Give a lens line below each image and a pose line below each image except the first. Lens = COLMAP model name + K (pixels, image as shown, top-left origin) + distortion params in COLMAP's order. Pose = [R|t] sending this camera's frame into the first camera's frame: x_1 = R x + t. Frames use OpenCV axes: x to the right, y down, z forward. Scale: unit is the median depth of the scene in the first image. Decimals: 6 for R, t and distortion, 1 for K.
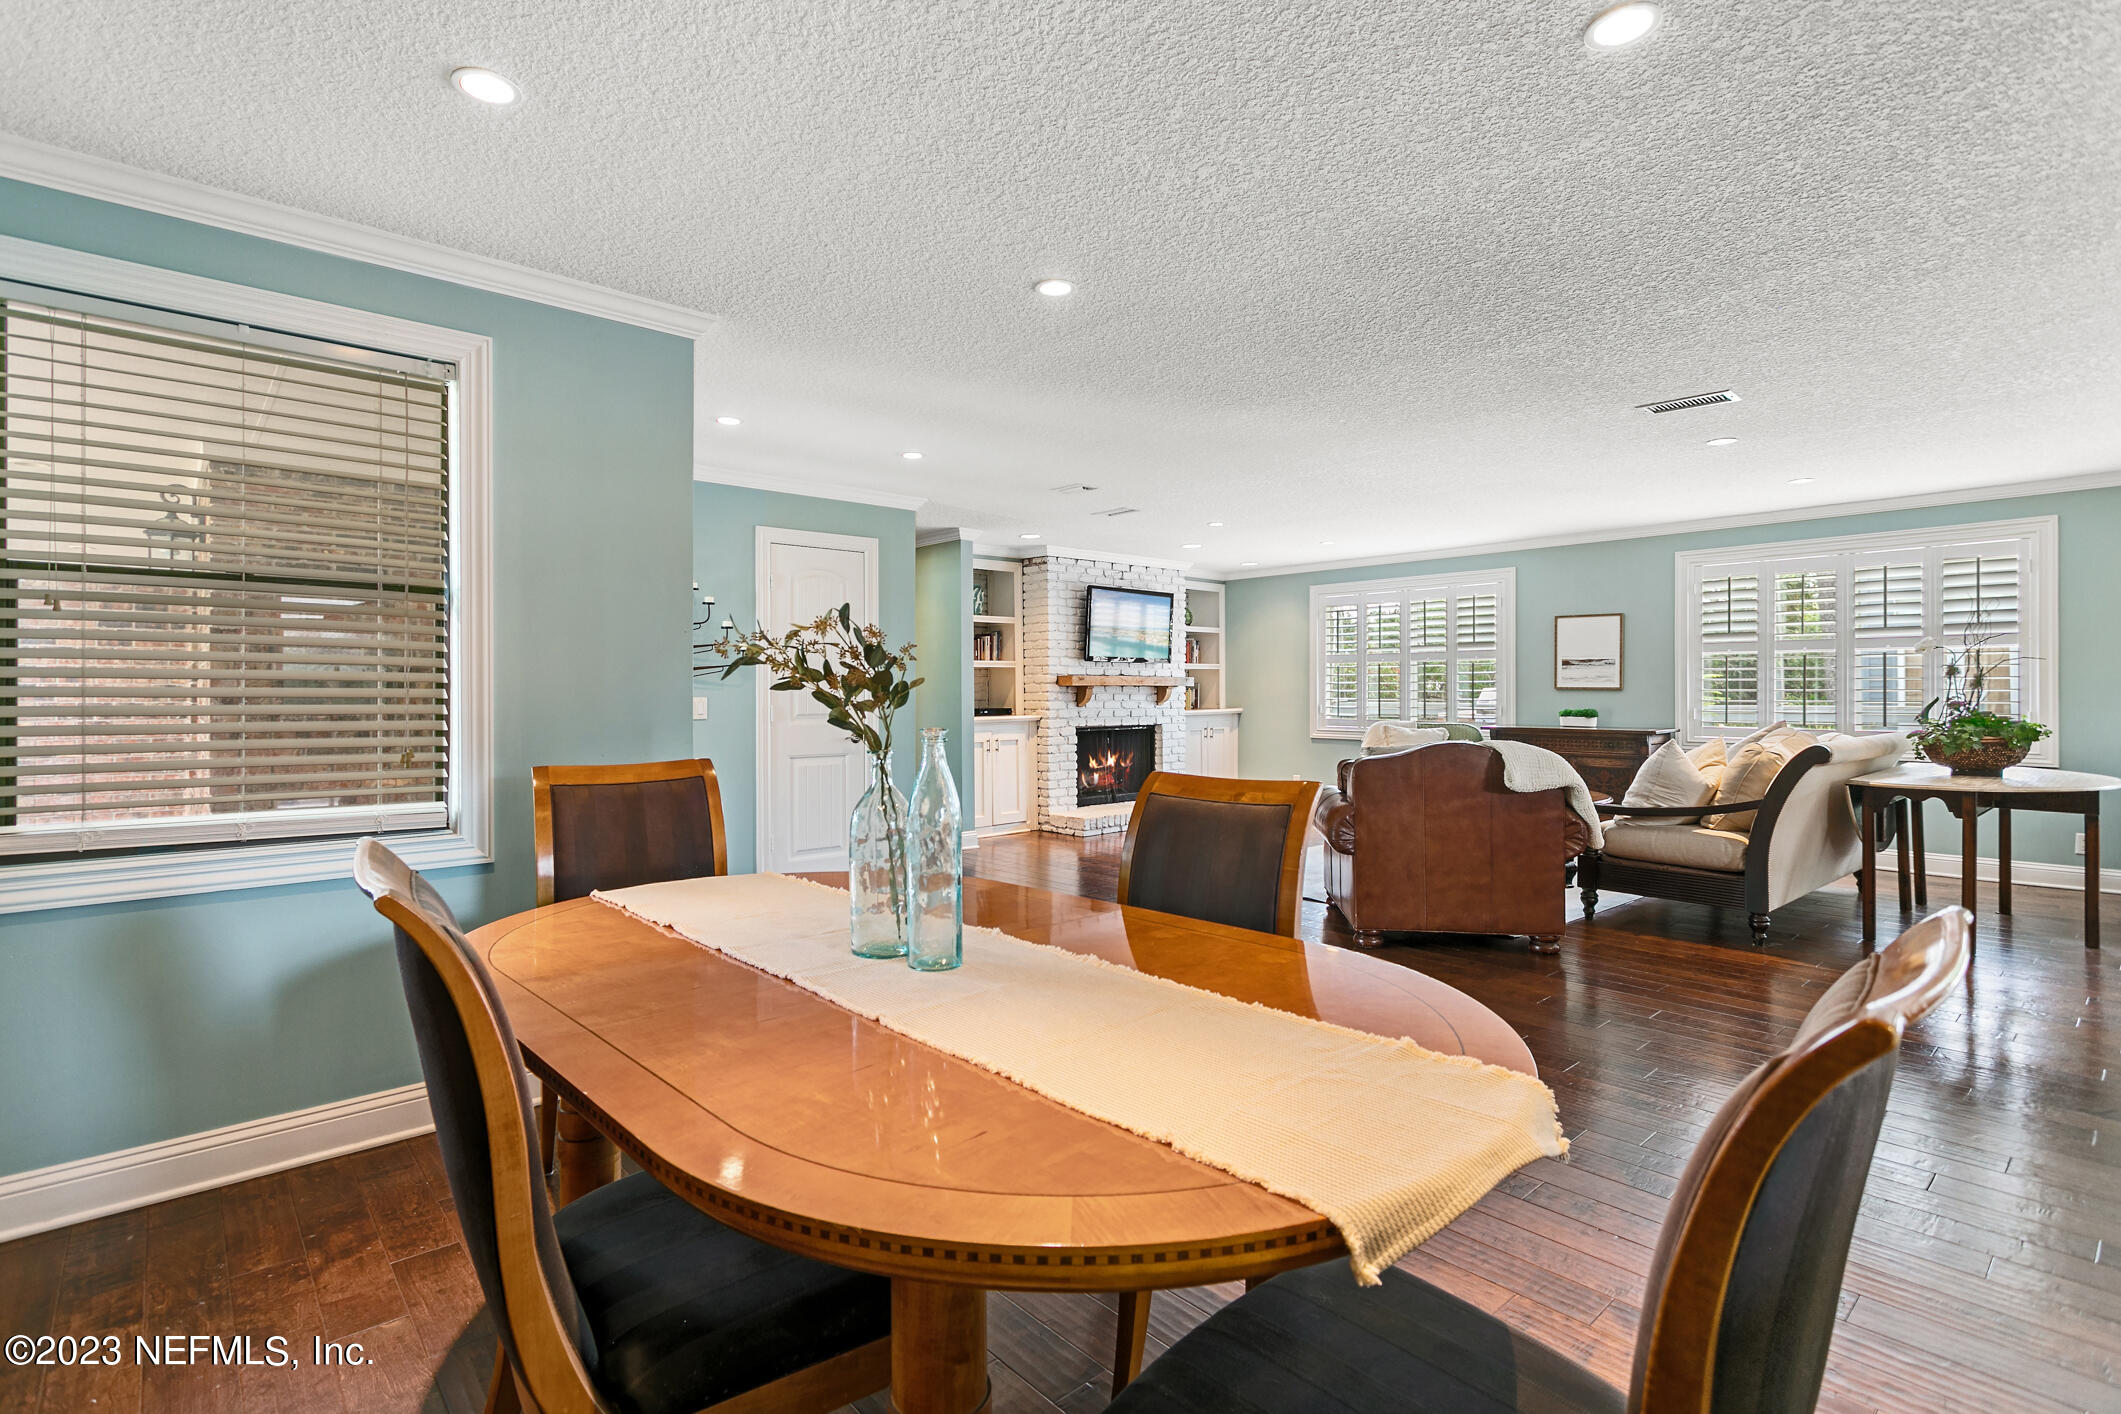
lens RADIAL K [[1016.0, 0, 1045.4], [0, 1016.0, 698.1], [0, 0, 1]] dist [0.007803, -0.000908]
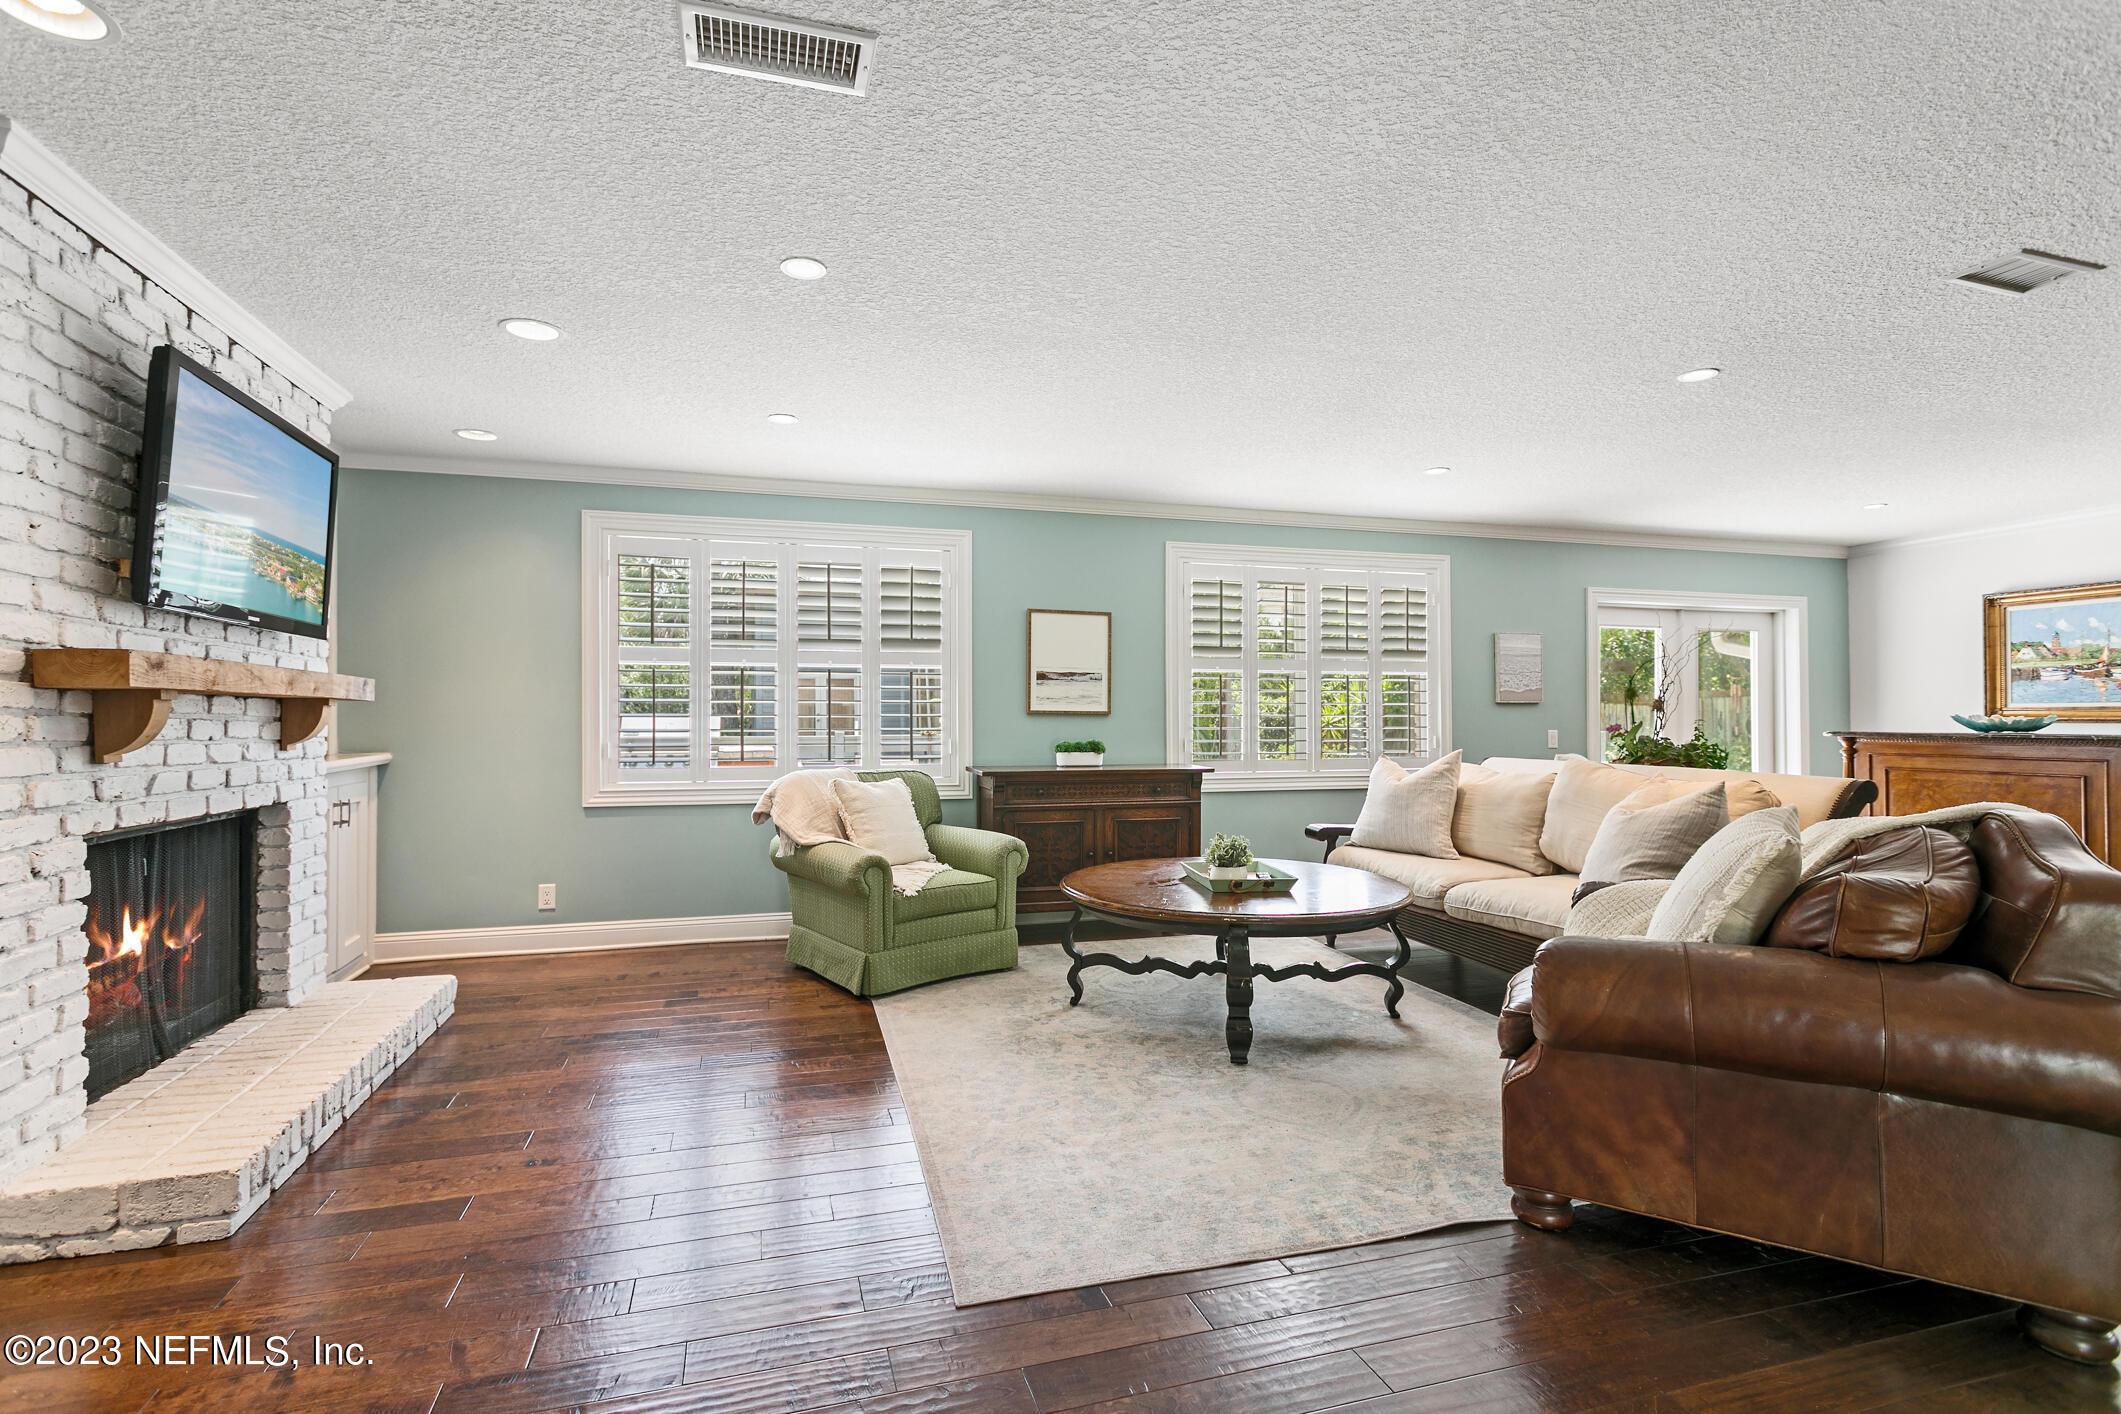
lens RADIAL K [[1016.0, 0, 1066.8], [0, 1016.0, 708.0], [0, 0, 1]] dist [0.007803, -0.000908]
pose [[0.418569, 0.013120, 0.908090, -0.114260], [0.006725, 0.999823, -0.017546, -0.000158], [-0.908160, 0.013451, 0.418407, 0.641187]]
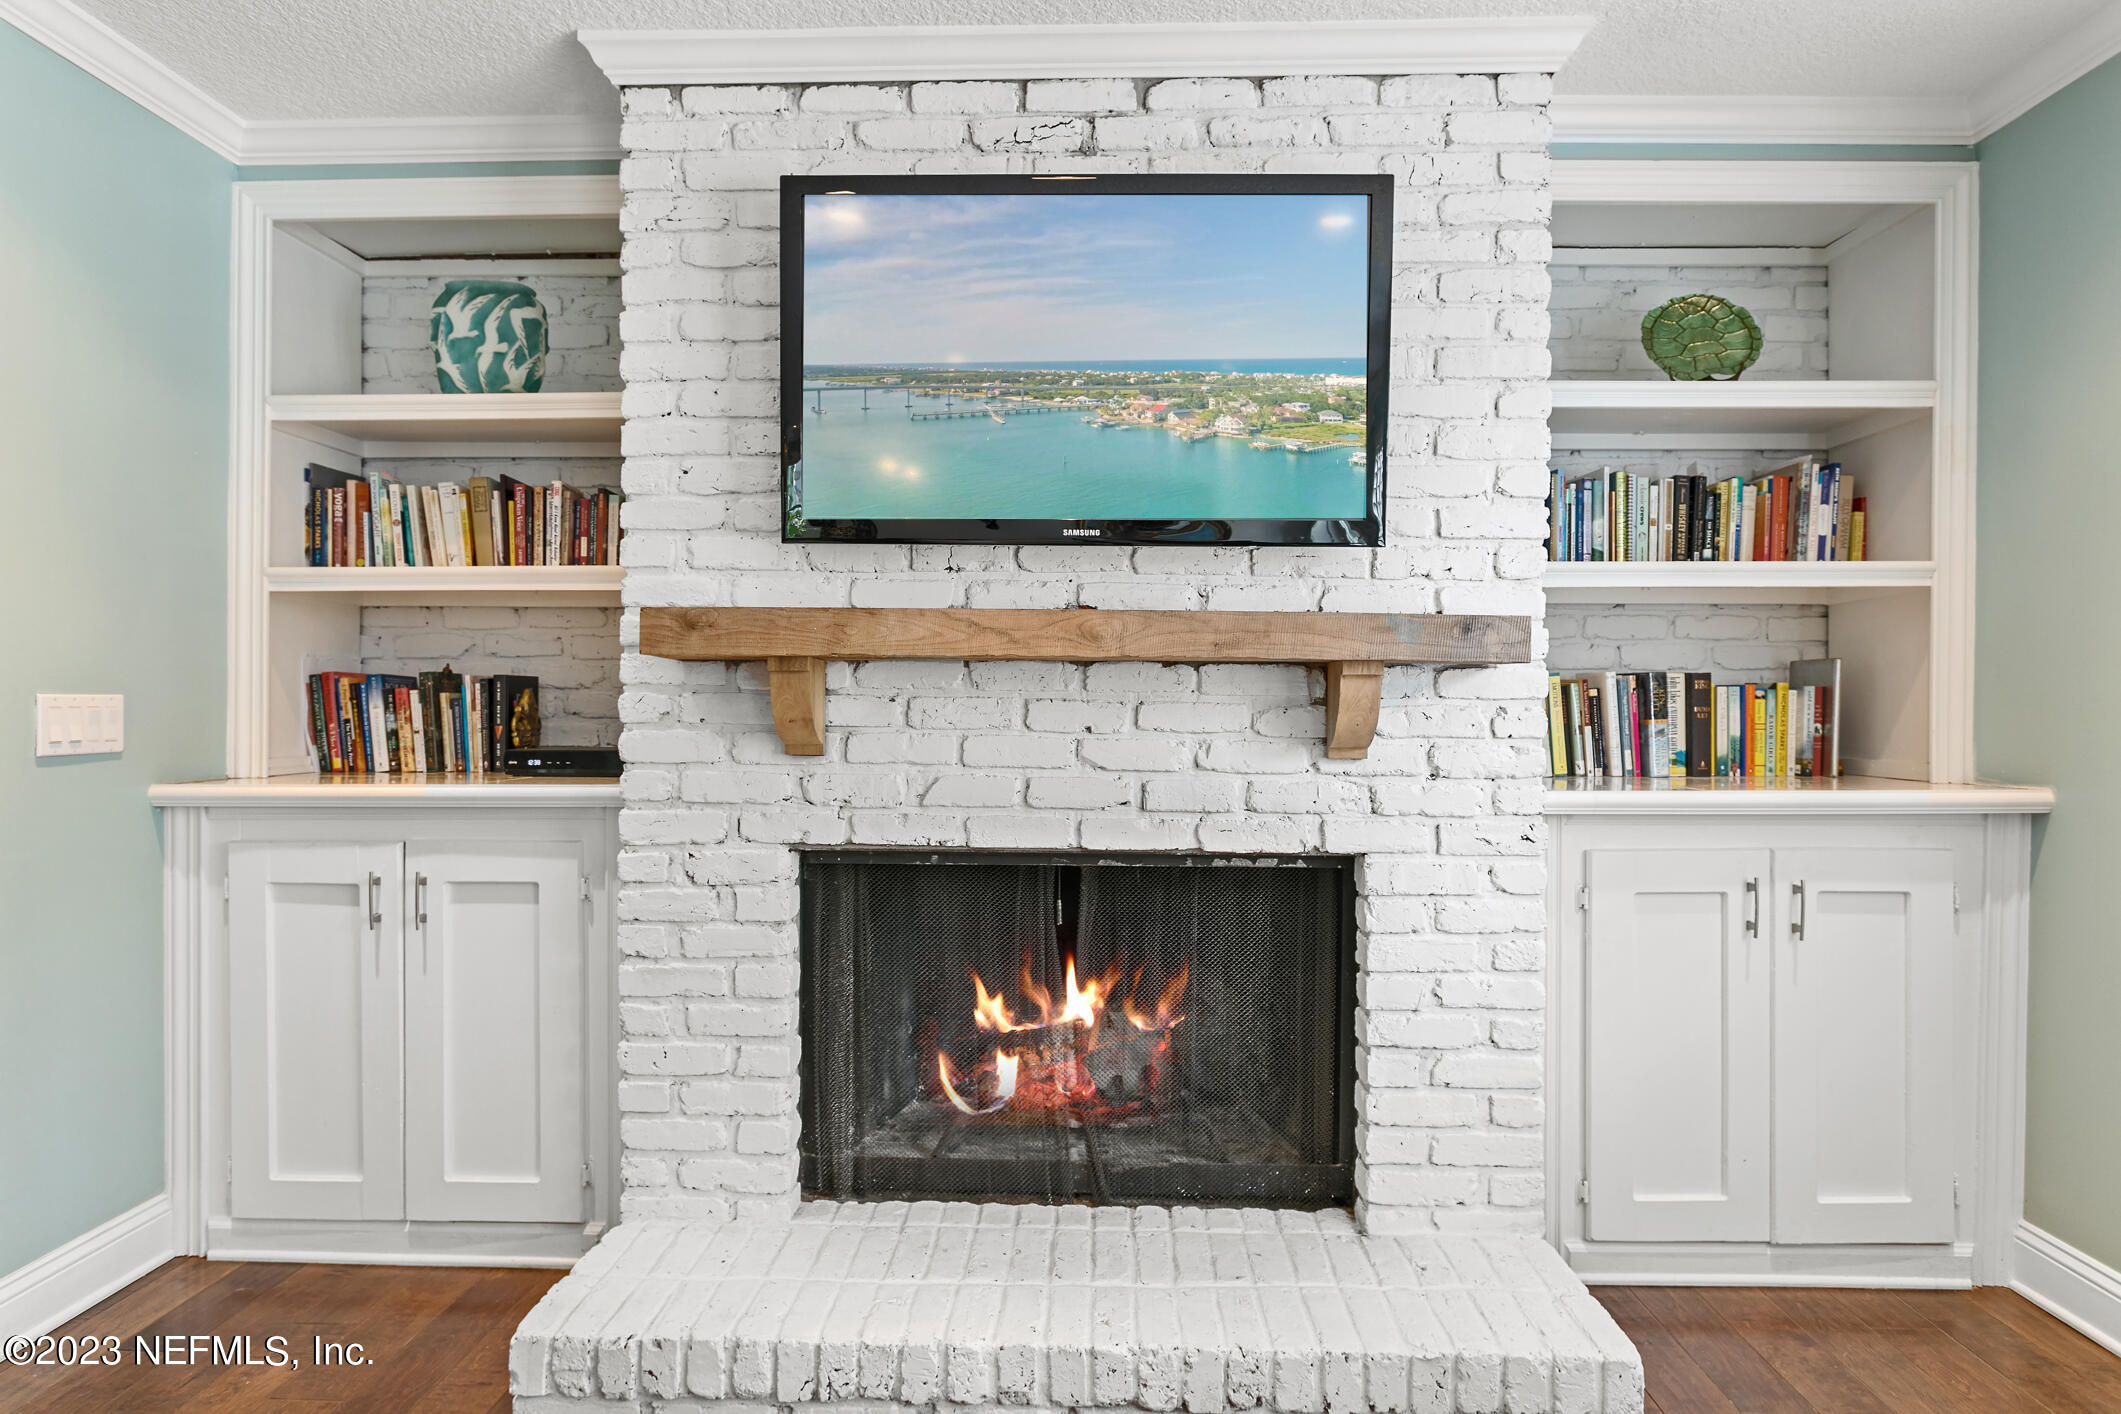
lens RADIAL K [[1286.4, 0, 1052.5], [0, 1286.4, 705.7], [0, 0, 1]] dist [-0.011721, 0.004776]
pose [[0.721995, 0.009997, -0.691826, 0.267861], [-0.013789, 0.999905, 0.000058, -0.002814], [0.691761, 0.009498, 0.722064, 0.844974]]
